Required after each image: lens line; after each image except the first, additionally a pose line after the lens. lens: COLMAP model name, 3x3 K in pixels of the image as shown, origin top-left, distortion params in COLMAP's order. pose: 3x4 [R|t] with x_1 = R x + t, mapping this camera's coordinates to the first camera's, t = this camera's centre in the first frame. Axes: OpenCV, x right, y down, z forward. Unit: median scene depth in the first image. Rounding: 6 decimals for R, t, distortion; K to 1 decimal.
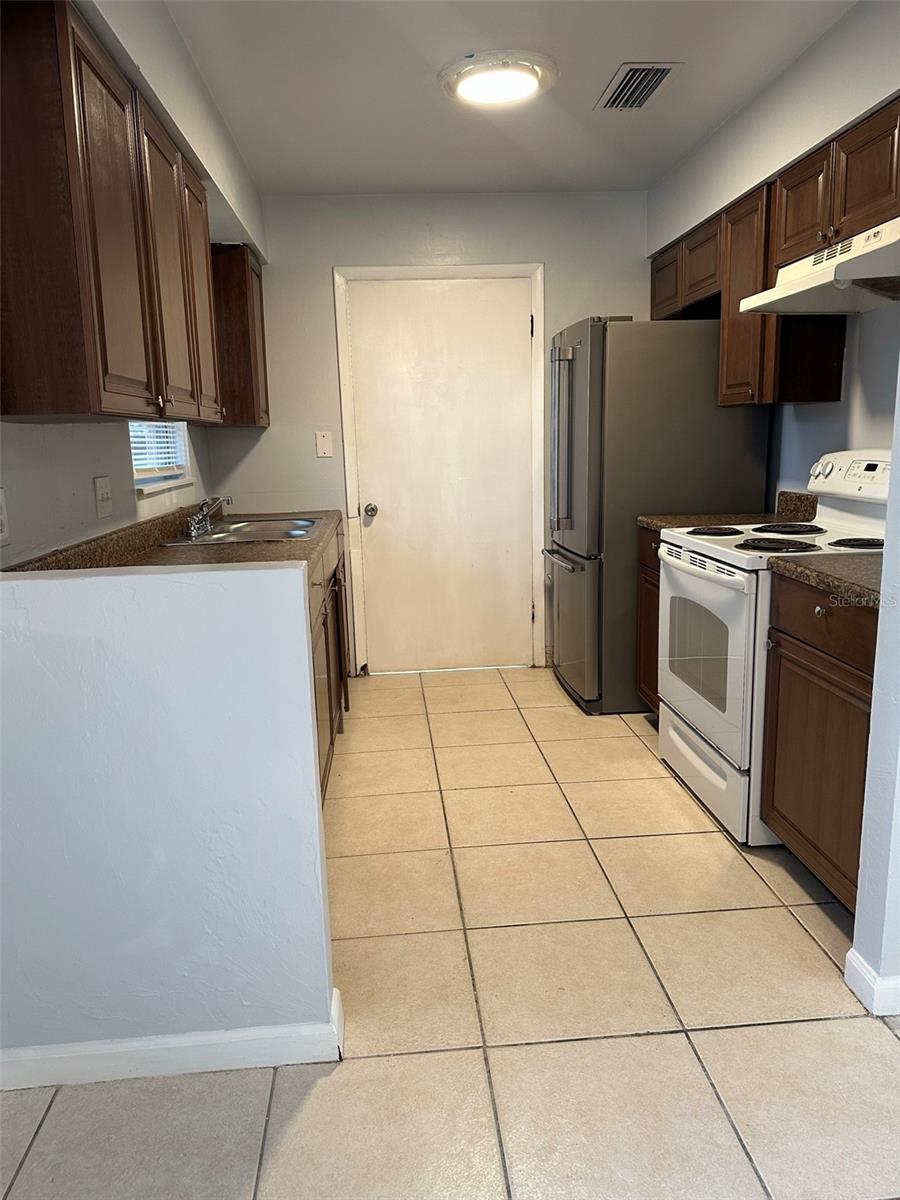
lens RADIAL K [[842.0, 0, 451.4], [0, 842.0, 600.2], [0, 0, 1]] dist [0.004556, 0.000138]
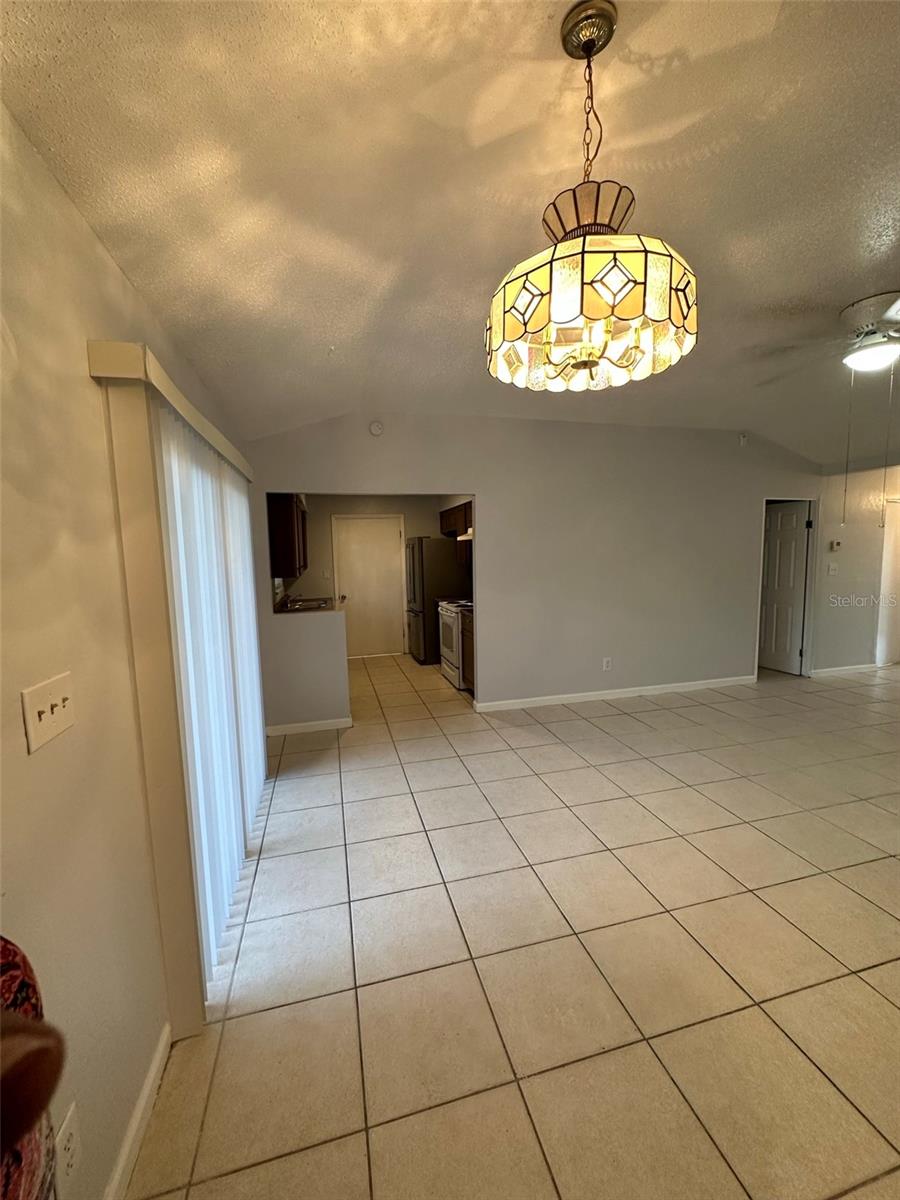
lens RADIAL K [[477.4, 0, 453.4], [0, 477.4, 601.0], [0, 0, 1]] dist [0.004046, 0.000796]
pose [[0.984365, -0.015043, 0.175497, -0.022911], [0.030976, 0.995603, -0.088406, 0.073832], [-0.173395, 0.092459, 0.980503, -0.802696]]
